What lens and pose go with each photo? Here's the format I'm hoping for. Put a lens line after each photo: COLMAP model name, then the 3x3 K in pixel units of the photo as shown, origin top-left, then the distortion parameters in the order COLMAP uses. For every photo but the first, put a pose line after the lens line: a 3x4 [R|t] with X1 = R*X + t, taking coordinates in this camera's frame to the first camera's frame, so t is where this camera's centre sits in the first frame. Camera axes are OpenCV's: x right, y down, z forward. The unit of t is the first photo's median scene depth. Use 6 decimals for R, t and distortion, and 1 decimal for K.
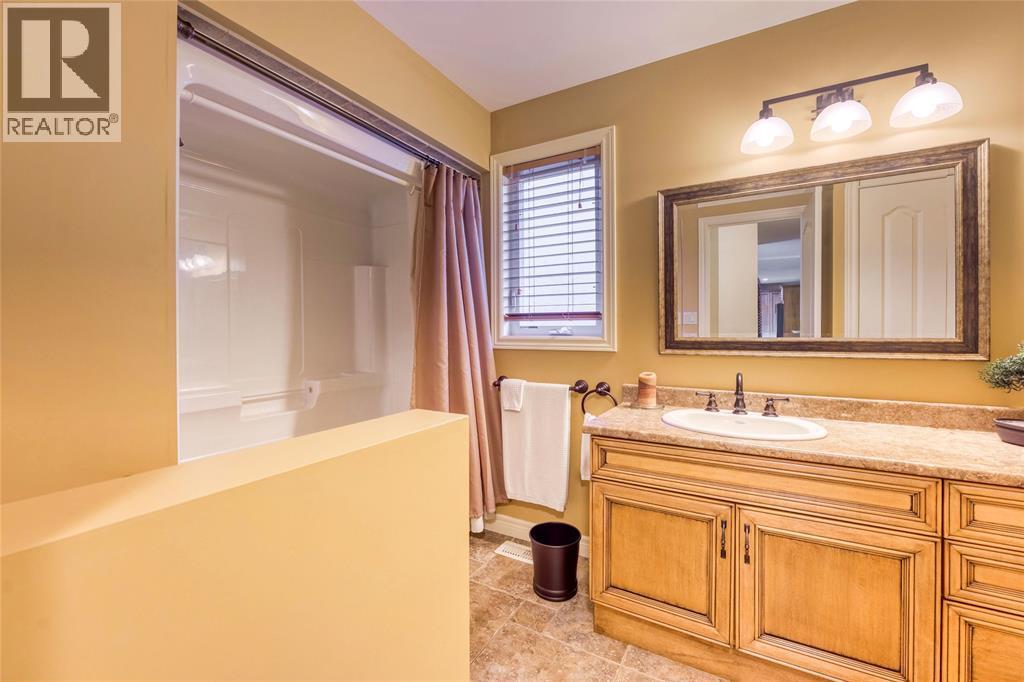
lens RADIAL K [[415.1, 0, 507.1], [0, 415.1, 335.2], [0, 0, 1]] dist [-0.017439, 0.000392]
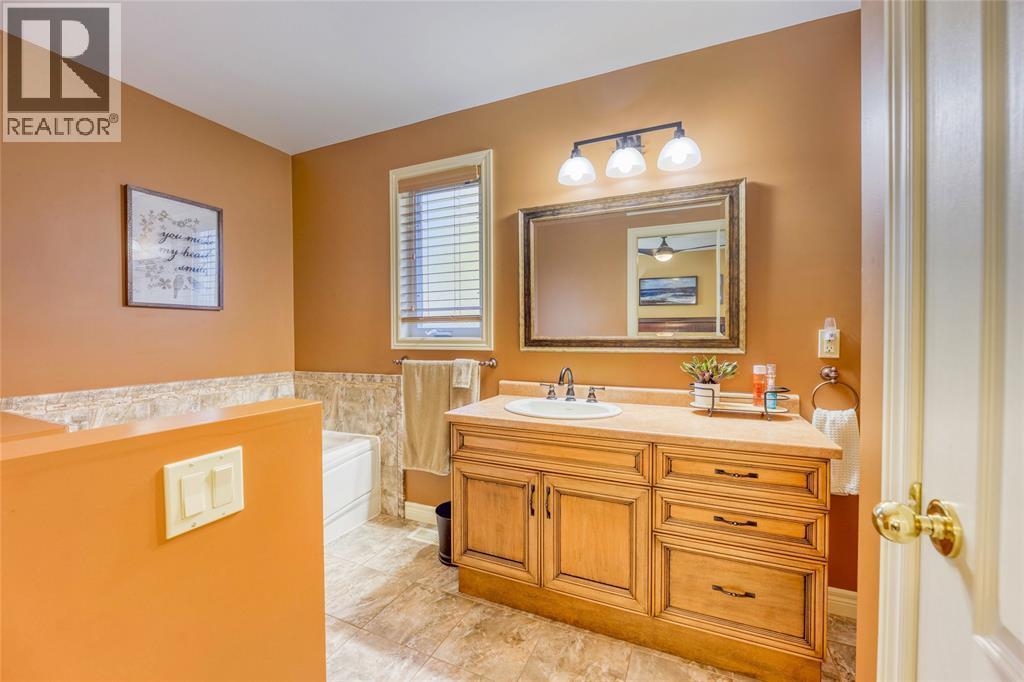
lens RADIAL K [[415.1, 0, 517.0], [0, 415.1, 341.3], [0, 0, 1]] dist [-0.017439, 0.000392]
pose [[0.995619, -0.008096, 0.093147, 0.297389], [0.006614, 0.999847, 0.016205, -0.002764], [-0.093264, -0.015518, 0.995520, -0.185013]]
